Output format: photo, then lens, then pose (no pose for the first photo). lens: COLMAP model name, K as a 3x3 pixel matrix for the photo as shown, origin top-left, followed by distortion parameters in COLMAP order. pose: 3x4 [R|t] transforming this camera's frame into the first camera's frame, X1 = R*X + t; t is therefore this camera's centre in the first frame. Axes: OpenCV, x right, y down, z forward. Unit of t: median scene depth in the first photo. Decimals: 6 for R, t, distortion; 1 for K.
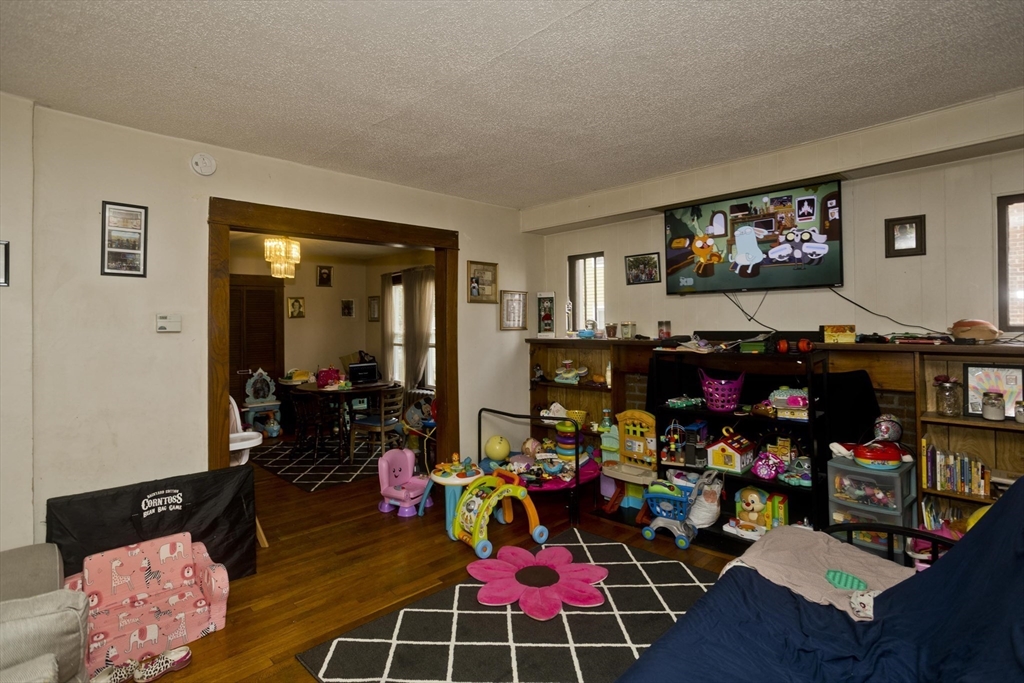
lens RADIAL K [[503.0, 0, 516.0], [0, 503.0, 329.2], [0, 0, 1]] dist [-0.049895, 0.031109]
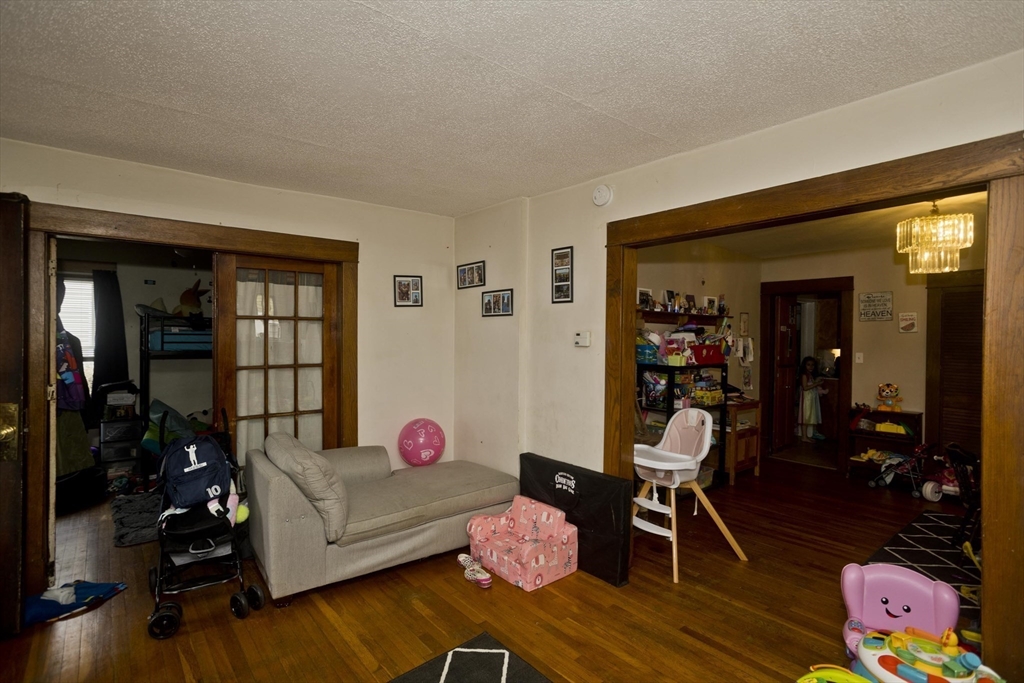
lens RADIAL K [[526.8, 0, 511.7], [0, 526.8, 368.1], [0, 0, 1]] dist [-0.002412, 0.035925]
pose [[-0.101265, 0.061169, -0.992977, 0.613808], [-0.021684, 0.997735, 0.063674, -0.020611], [0.994623, 0.027980, -0.099709, 0.997396]]
